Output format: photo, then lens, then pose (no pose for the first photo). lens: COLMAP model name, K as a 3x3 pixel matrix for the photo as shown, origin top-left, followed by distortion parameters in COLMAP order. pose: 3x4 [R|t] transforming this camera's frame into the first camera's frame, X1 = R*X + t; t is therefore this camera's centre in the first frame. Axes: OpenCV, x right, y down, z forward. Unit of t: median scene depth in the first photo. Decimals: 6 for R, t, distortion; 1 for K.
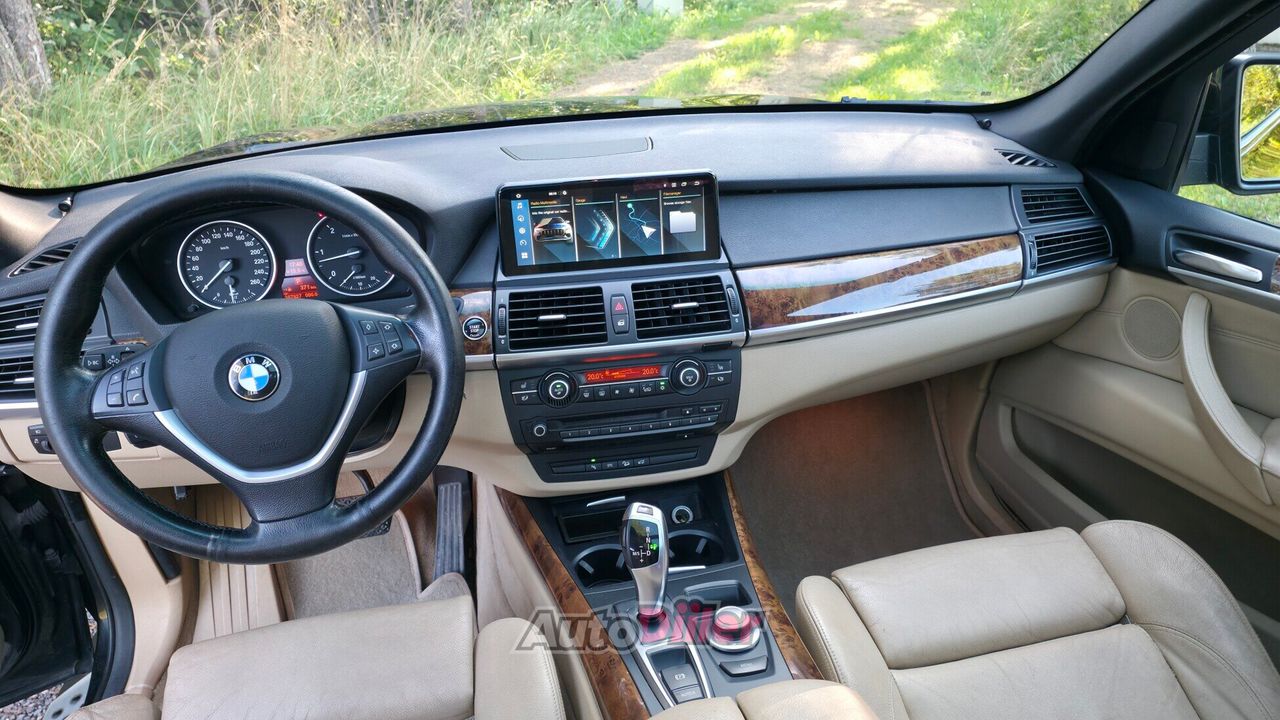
lens RADIAL K [[833.8, 0, 652.4], [0, 833.8, 349.5], [0, 0, 1]] dist [0.033897, -0.027035]
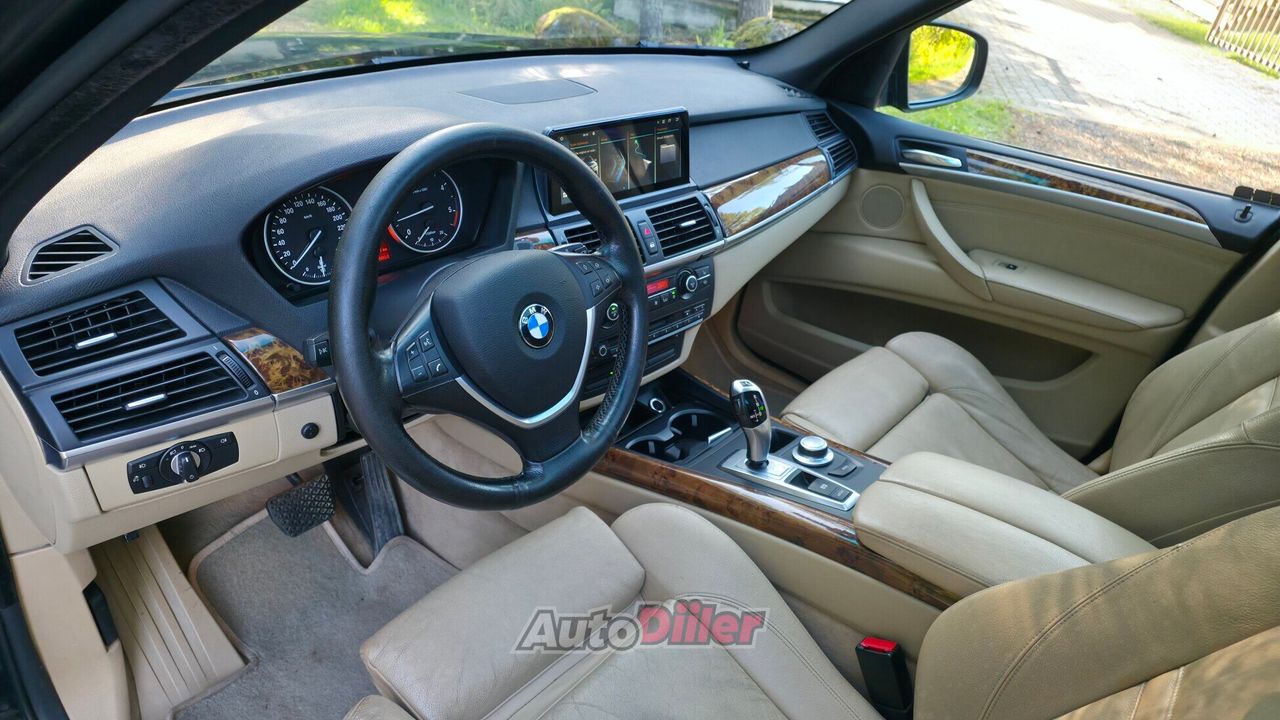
lens RADIAL K [[833.8, 0, 628.8], [0, 833.8, 364.0], [0, 0, 1]] dist [0.033897, -0.027035]
pose [[0.794791, -0.210865, 0.569073, -0.753572], [0.159116, 0.977297, 0.139901, -0.036476], [-0.585653, -0.020644, 0.810299, 0.068776]]
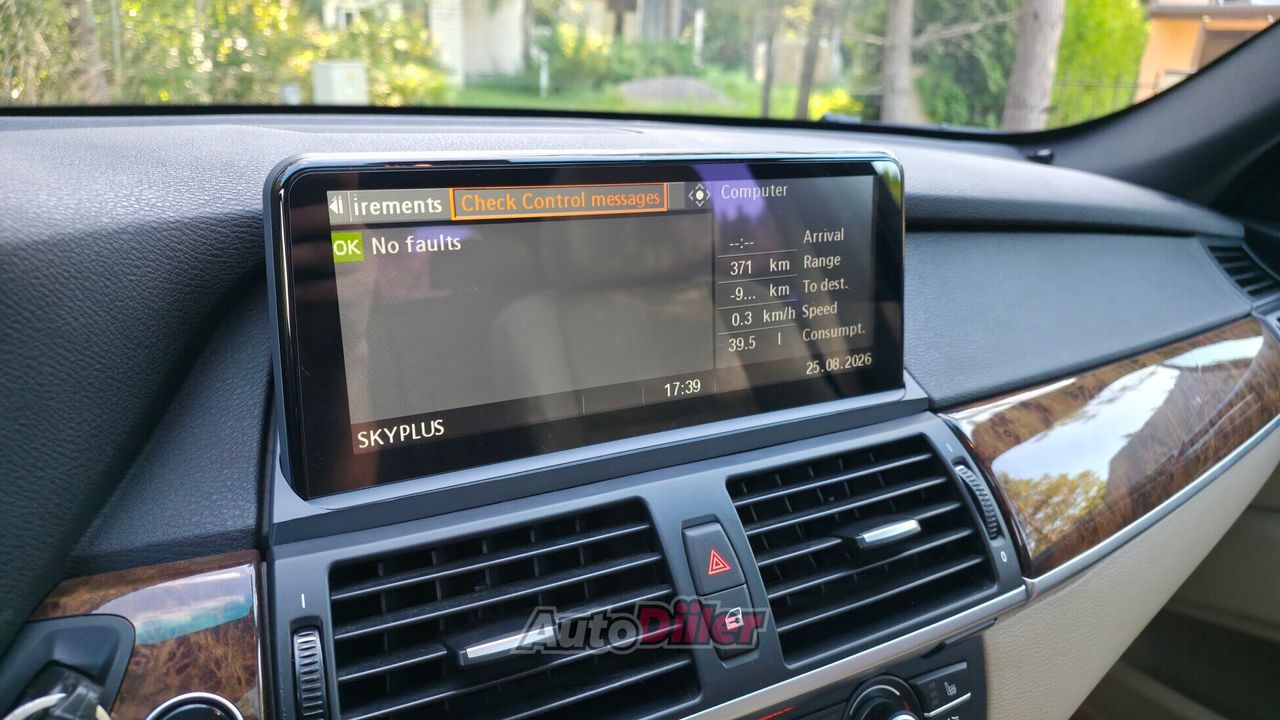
lens RADIAL K [[833.8, 0, 637.9], [0, 833.8, 346.7], [0, 0, 1]] dist [0.033897, -0.027035]
pose [[0.931068, -0.042115, 0.362407, -0.173044], [0.100031, 0.984719, -0.142559, -0.087046], [-0.350865, 0.168984, 0.921053, 0.709221]]
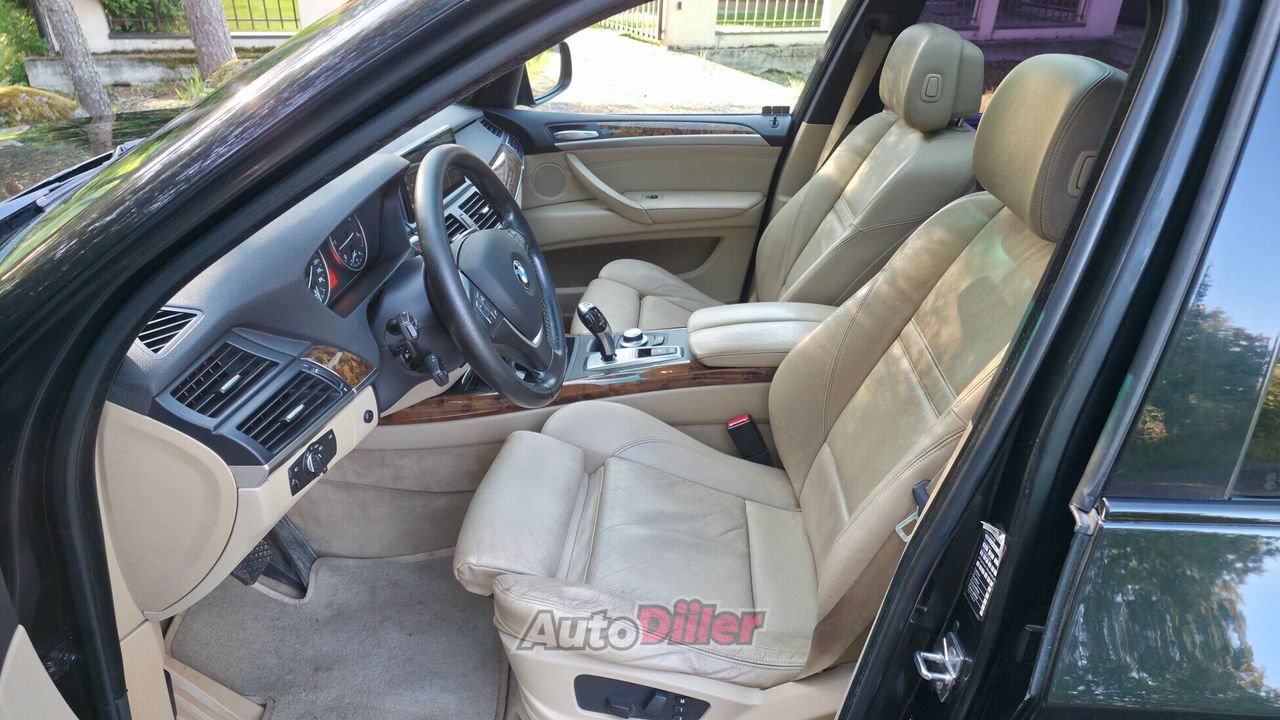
lens RADIAL K [[833.8, 0, 649.1], [0, 833.8, 373.4], [0, 0, 1]] dist [0.033897, -0.027035]
pose [[0.267864, -0.413041, 0.870428, -1.348105], [0.405318, 0.867917, 0.287118, -0.111531], [-0.874051, 0.275892, 0.399897, 0.187461]]
